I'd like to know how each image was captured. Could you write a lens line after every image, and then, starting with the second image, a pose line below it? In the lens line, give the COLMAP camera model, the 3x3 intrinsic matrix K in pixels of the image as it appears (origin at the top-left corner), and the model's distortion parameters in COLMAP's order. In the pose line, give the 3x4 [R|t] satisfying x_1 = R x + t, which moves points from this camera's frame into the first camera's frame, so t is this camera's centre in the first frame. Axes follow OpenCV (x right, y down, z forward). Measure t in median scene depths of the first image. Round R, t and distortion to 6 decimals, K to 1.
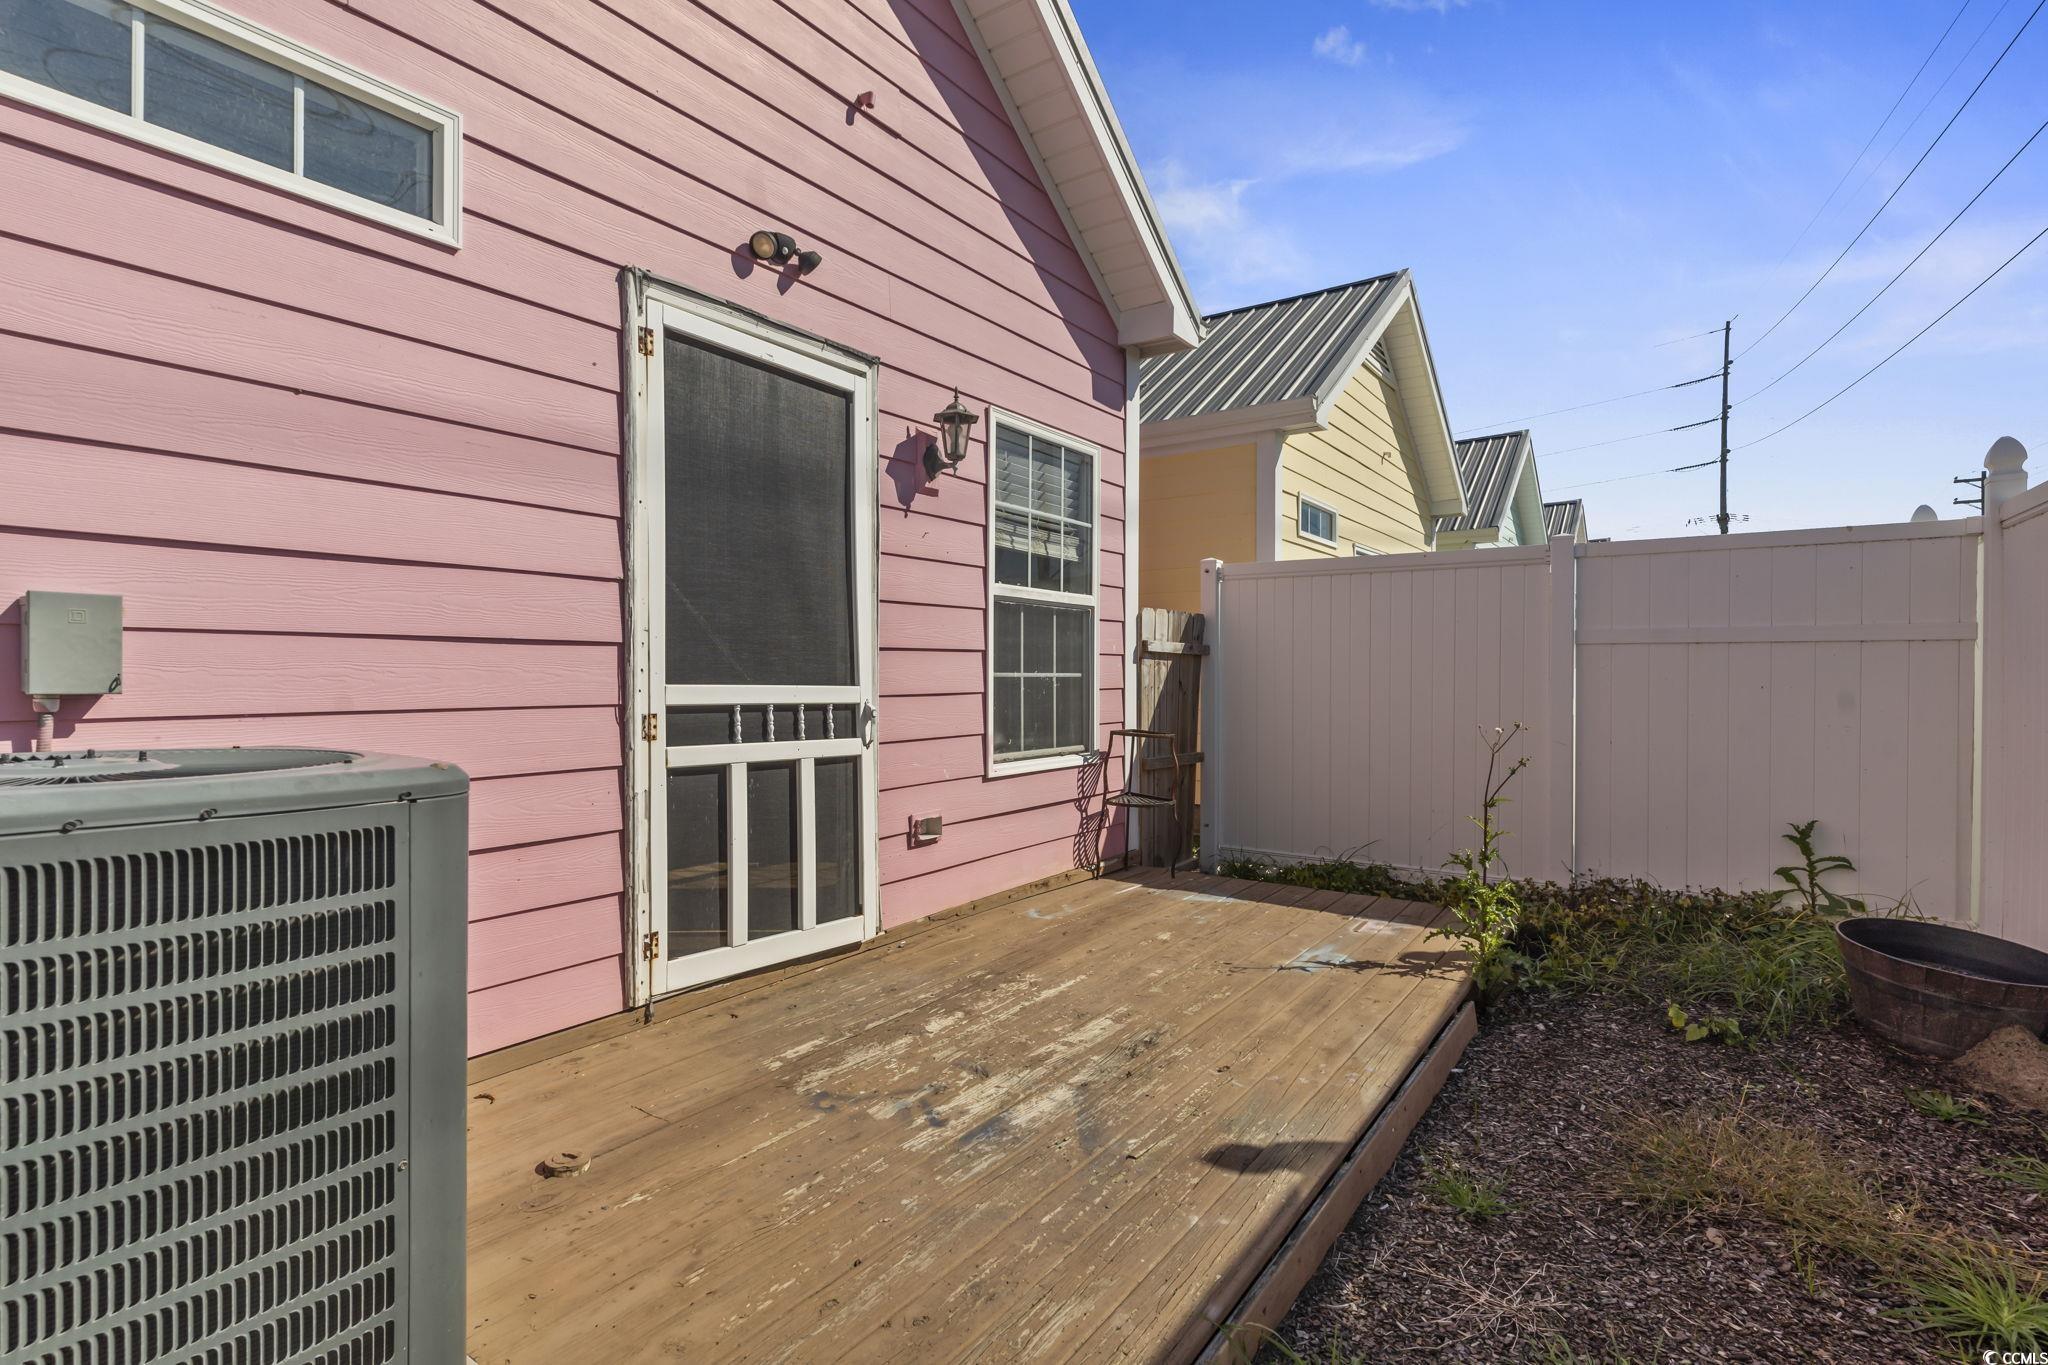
lens RADIAL K [[988.2, 0, 1010.4], [0, 988.2, 674.4], [0, 0, 1]] dist [-0.000676, -0.000181]
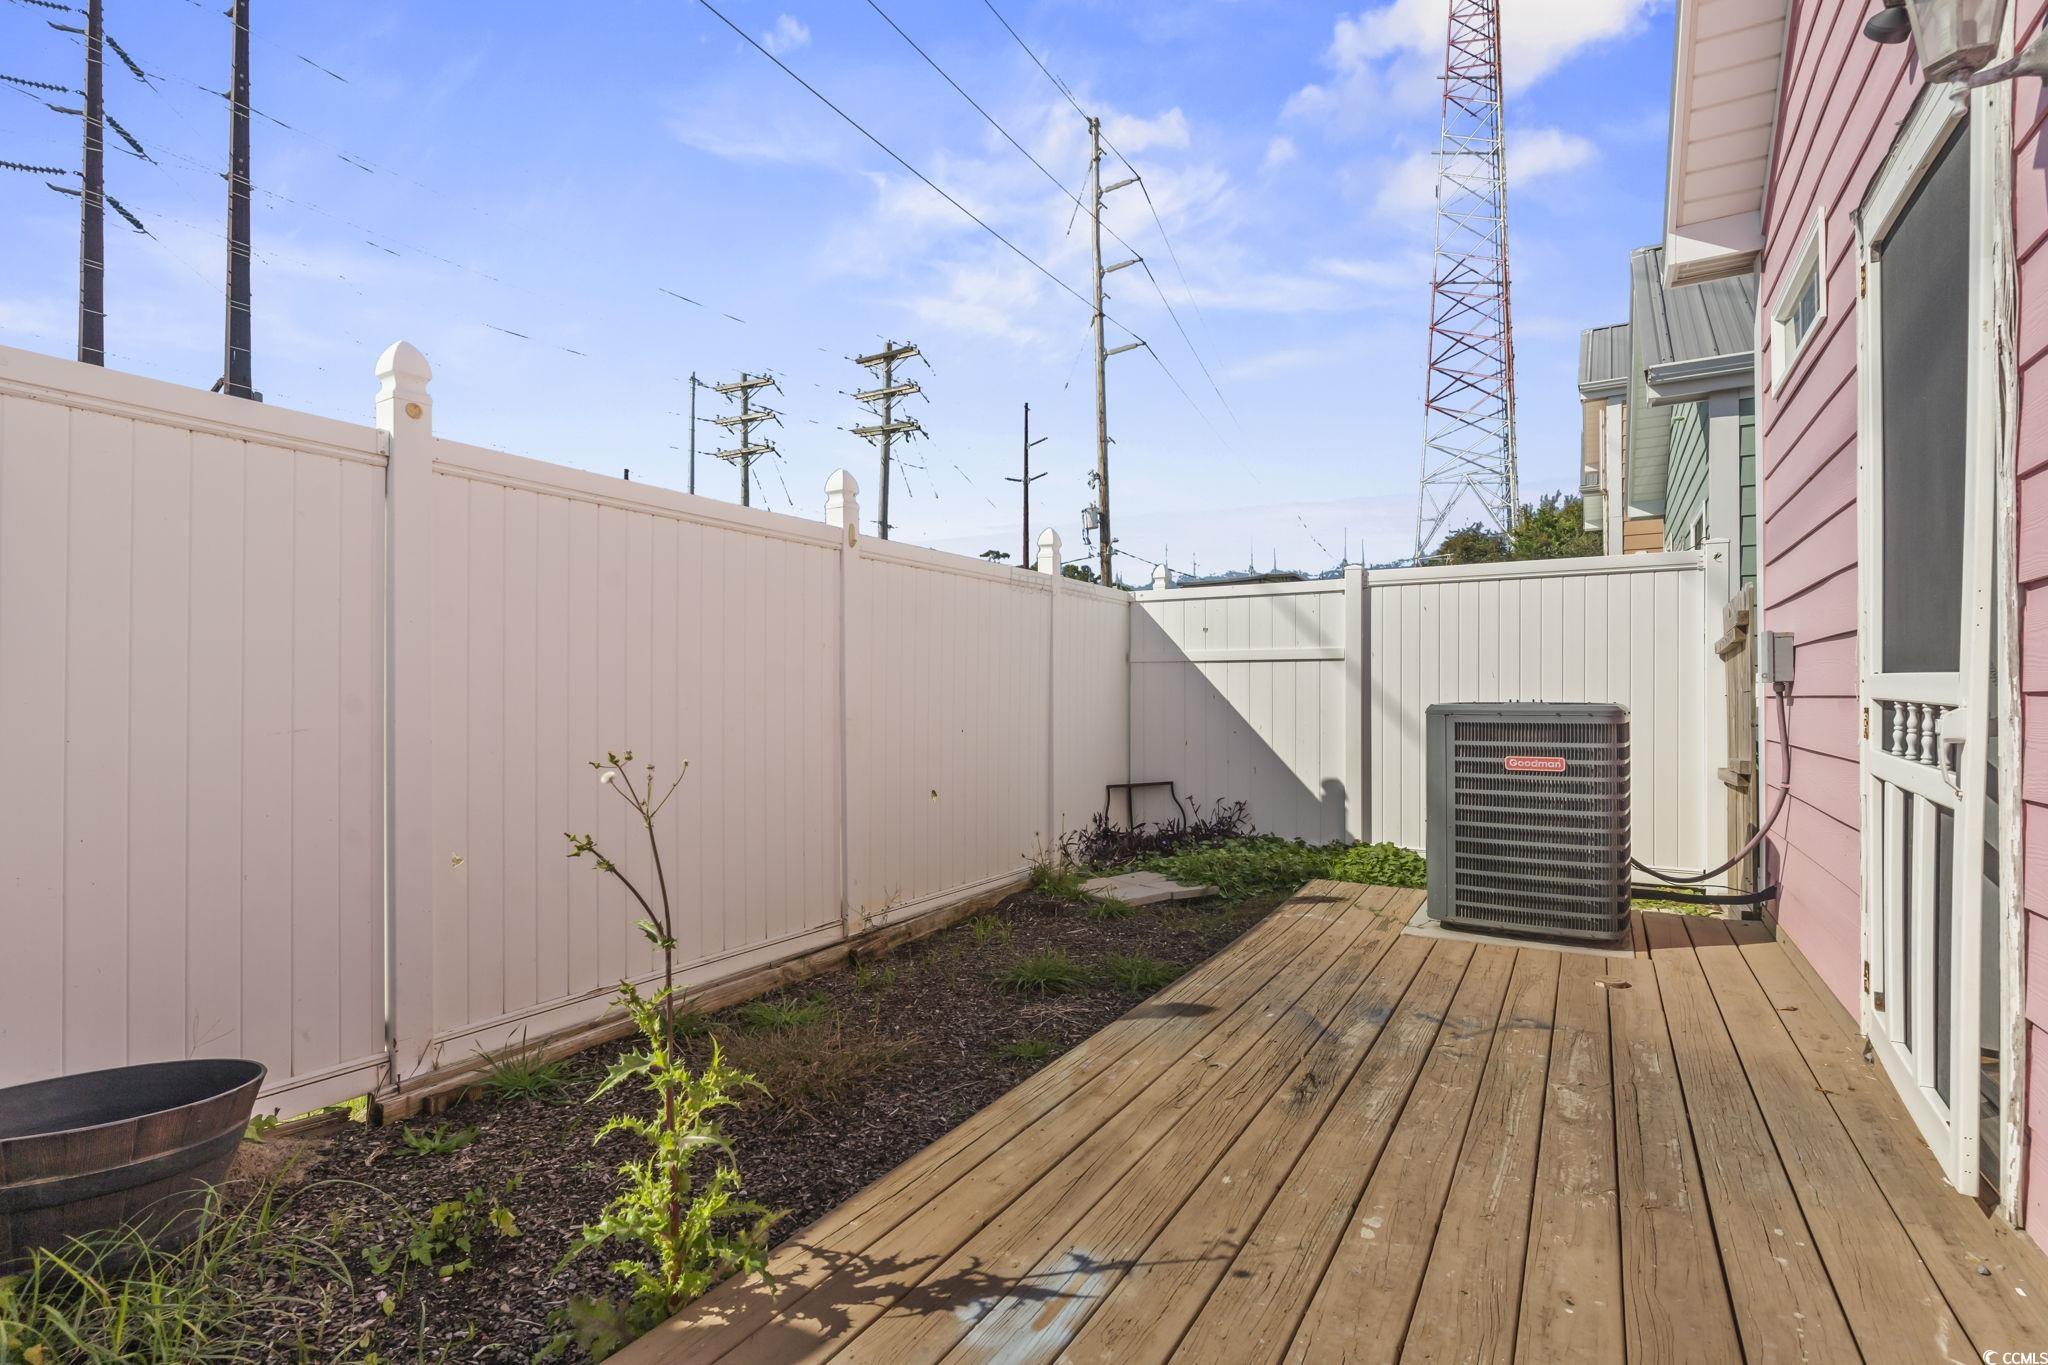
lens RADIAL K [[988.2, 0, 1010.4], [0, 988.2, 674.4], [0, 0, 1]] dist [-0.000676, -0.000181]
pose [[-0.997475, 0.001479, -0.071008, 0.370436], [0.003384, 0.999637, -0.026716, 0.024001], [0.070942, -0.026889, -0.997118, 1.502122]]
